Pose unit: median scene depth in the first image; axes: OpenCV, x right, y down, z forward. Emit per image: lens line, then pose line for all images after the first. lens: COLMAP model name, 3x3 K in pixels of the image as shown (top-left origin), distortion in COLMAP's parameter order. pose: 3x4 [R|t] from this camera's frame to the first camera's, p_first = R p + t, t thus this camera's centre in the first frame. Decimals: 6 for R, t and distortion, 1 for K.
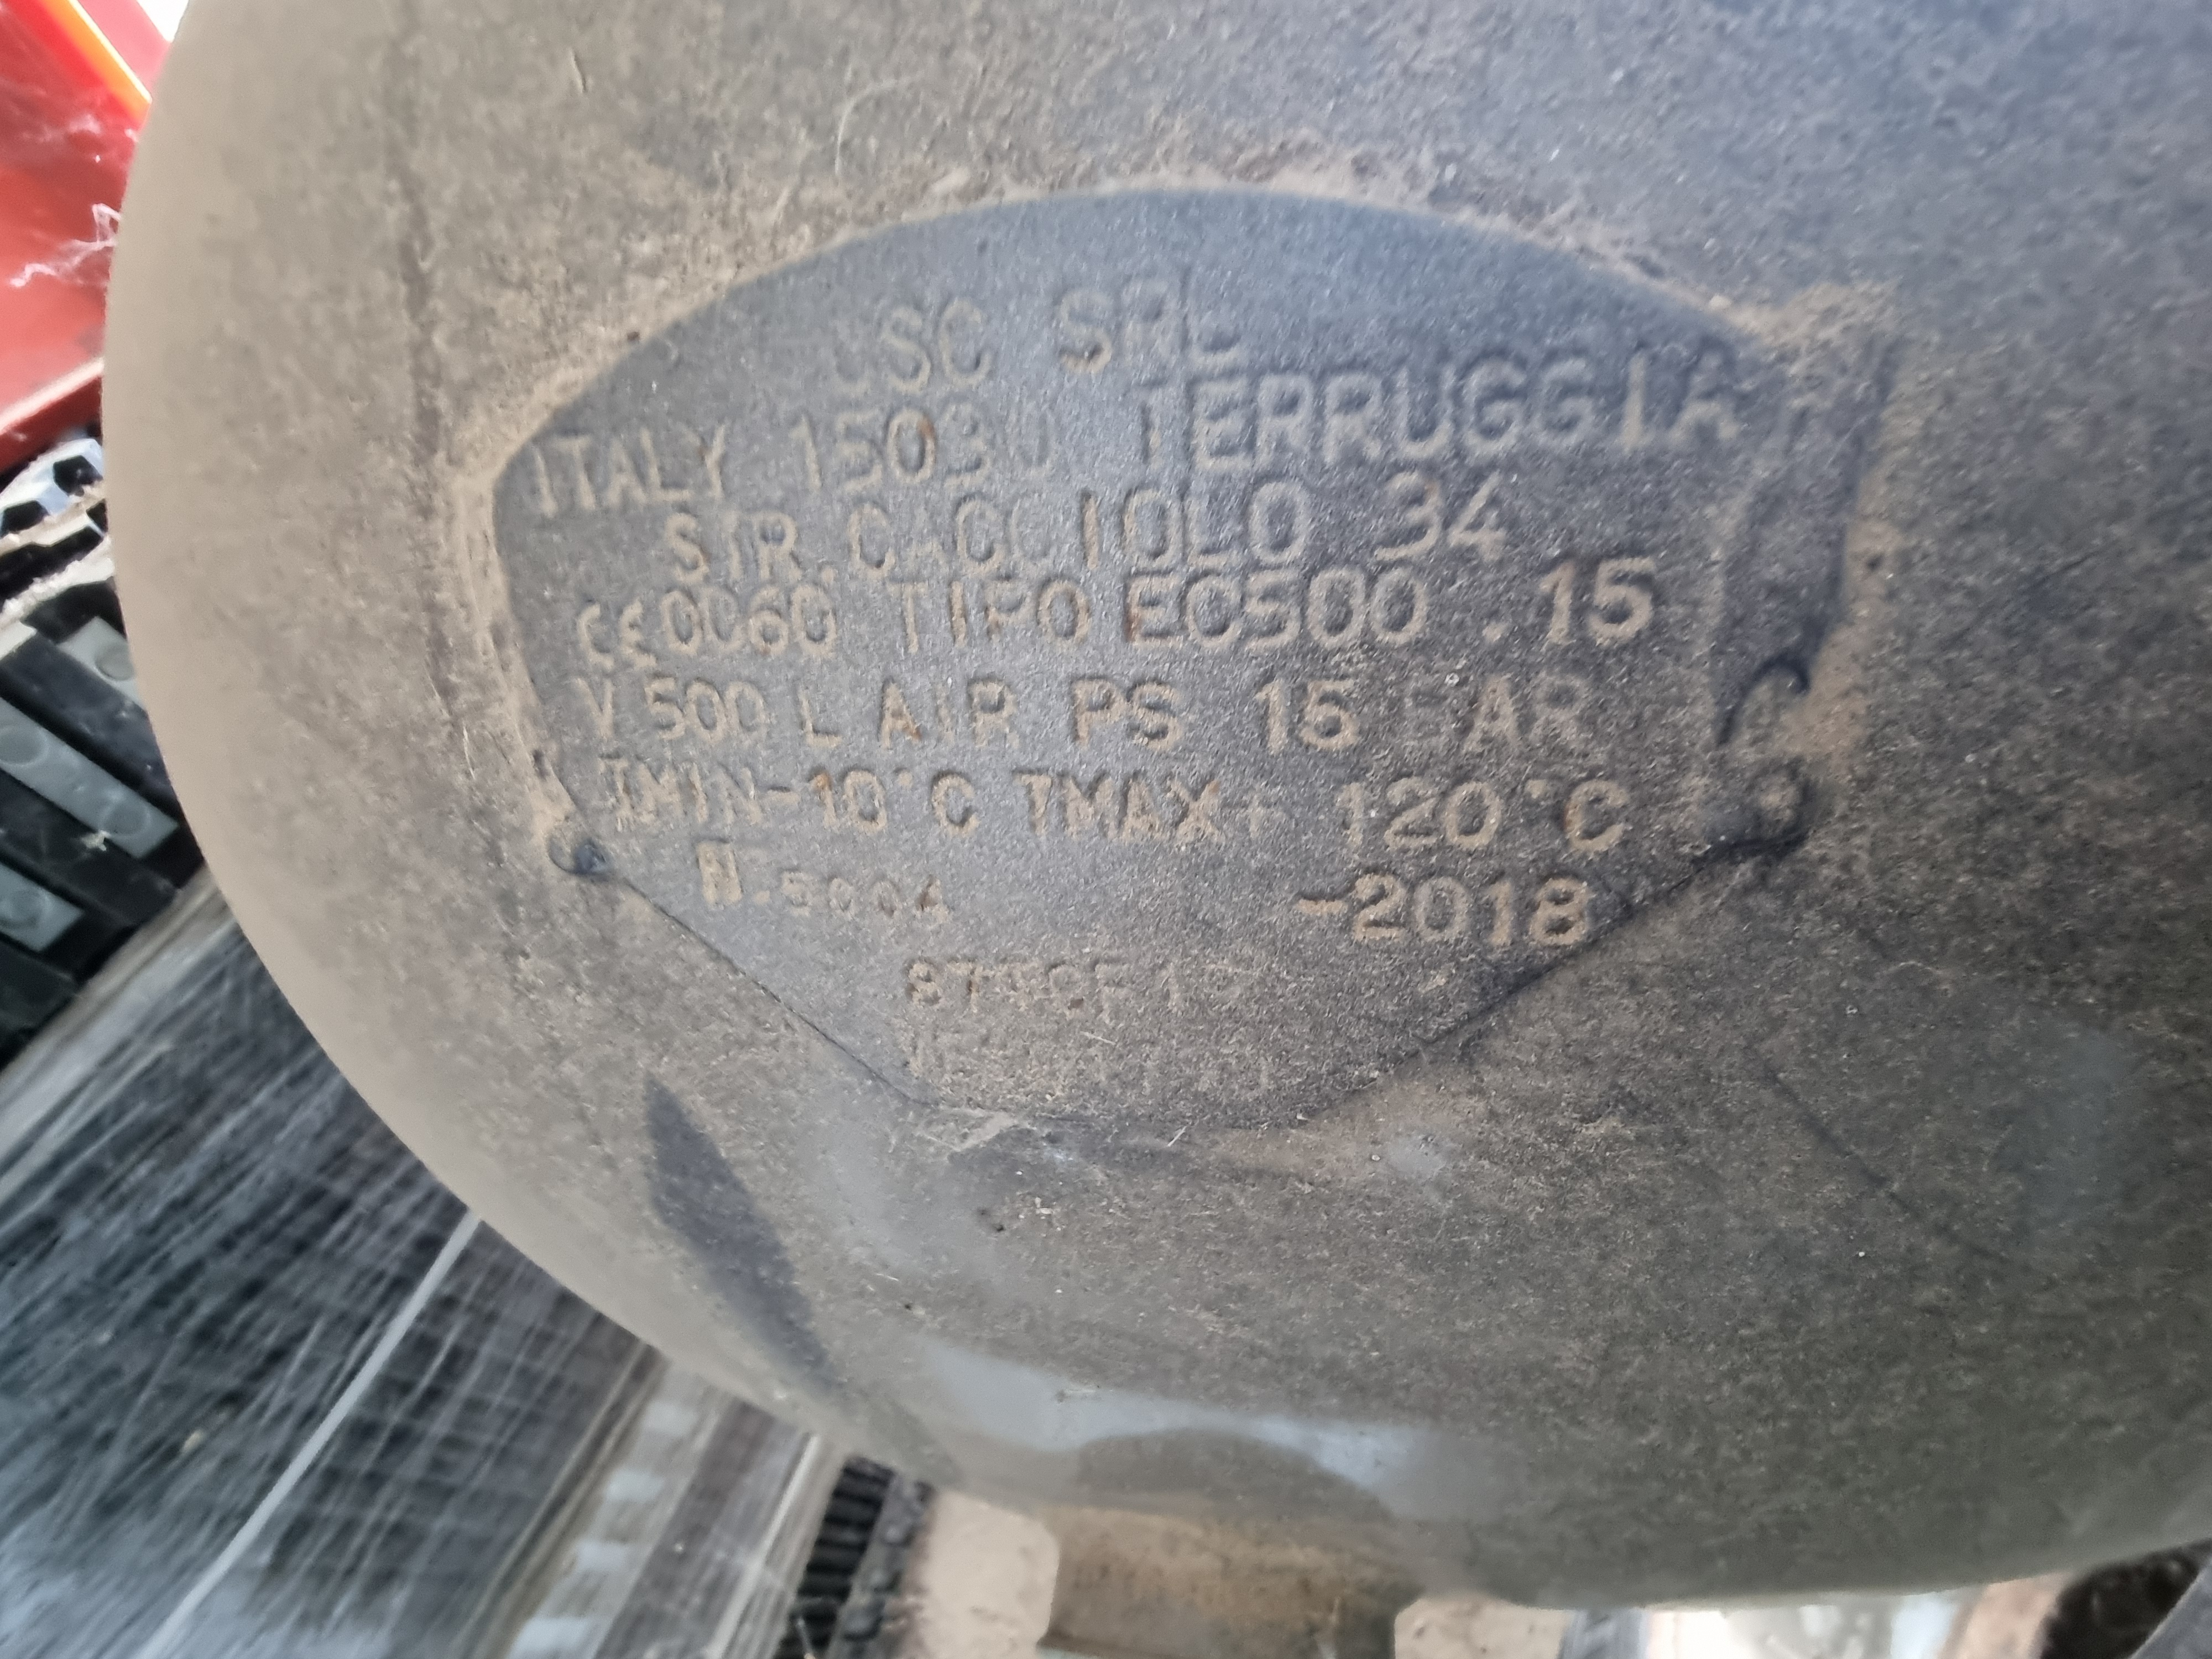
lens RADIAL K [[931.9, 0, 1106.0], [0, 931.9, 829.5], [0, 0, 1]] dist [-0.003912, -0.000349]
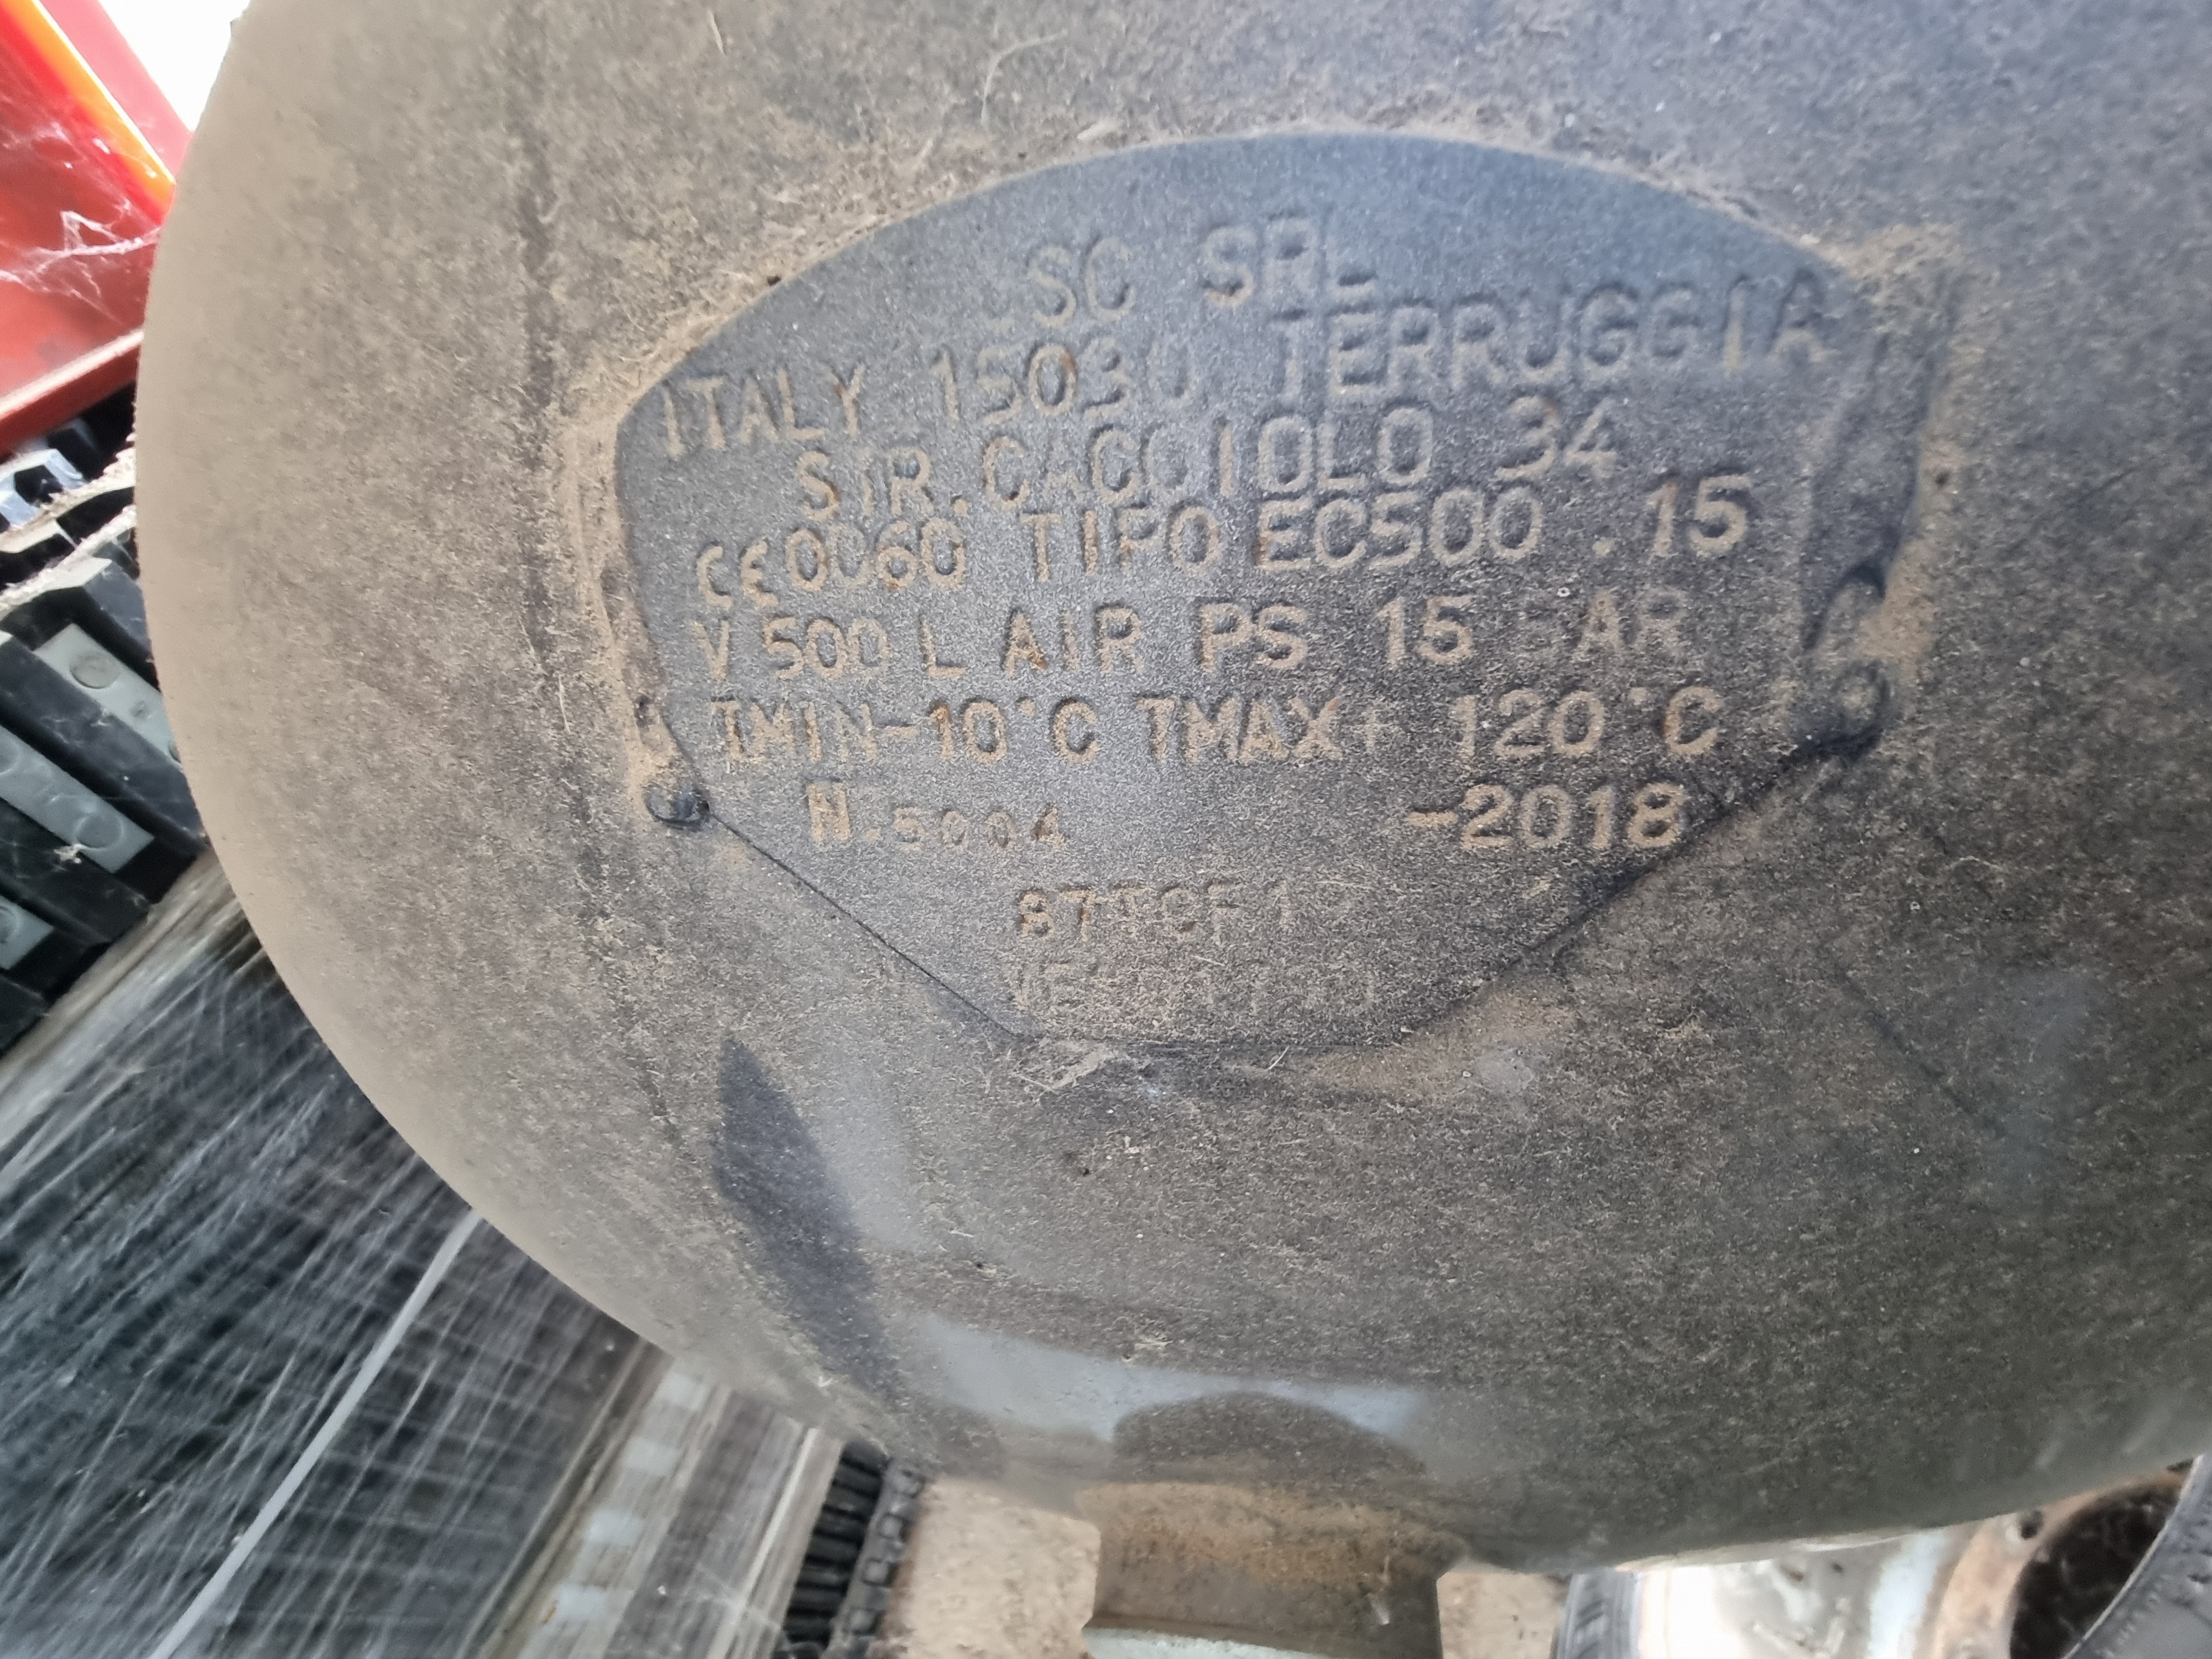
lens RADIAL K [[928.1, 0, 1106.0], [0, 928.1, 829.5], [0, 0, 1]] dist [-0.003761, -0.000005]
pose [[0.998771, -0.017383, 0.046405, -0.172859], [0.018729, 0.999412, -0.028731, 0.109025], [-0.045878, 0.029565, 0.998509, -0.032400]]
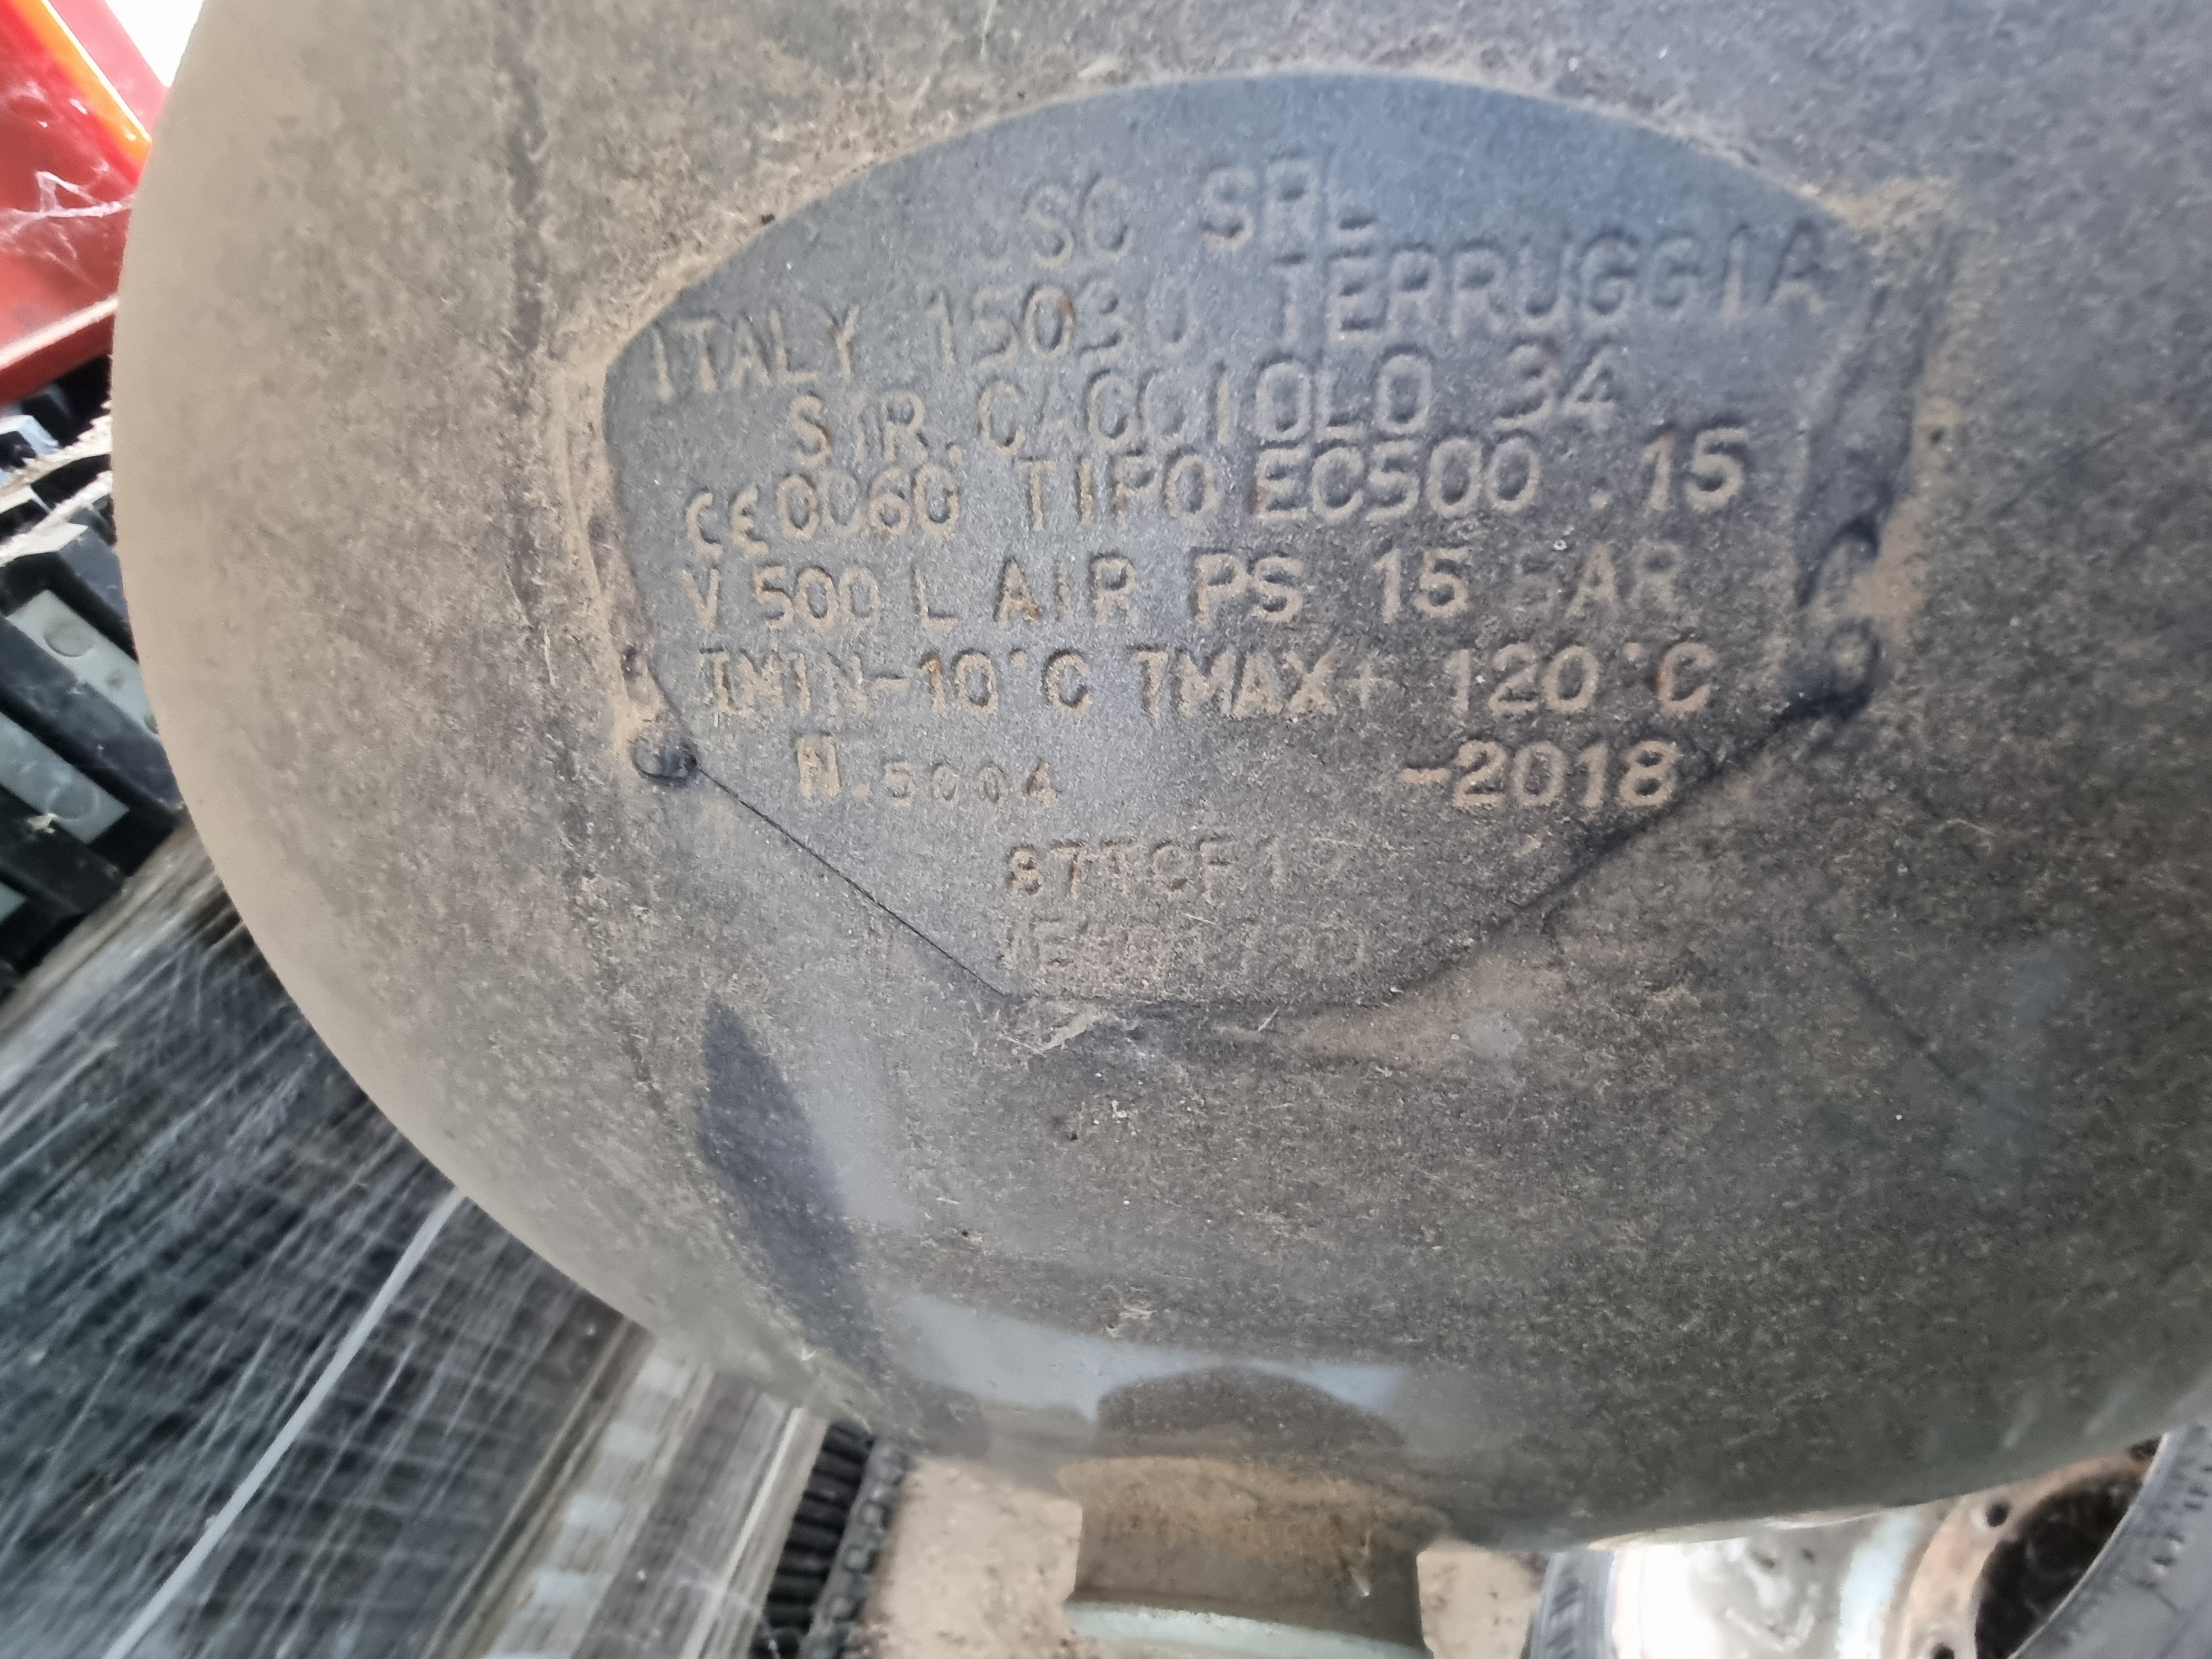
lens RADIAL K [[928.1, 0, 1106.0], [0, 928.1, 829.5], [0, 0, 1]] dist [-0.003761, -0.000005]
pose [[0.998241, -0.006768, 0.058895, -0.176841], [0.008120, 0.999708, -0.022749, 0.152157], [-0.058724, 0.023187, 0.998005, -0.024969]]
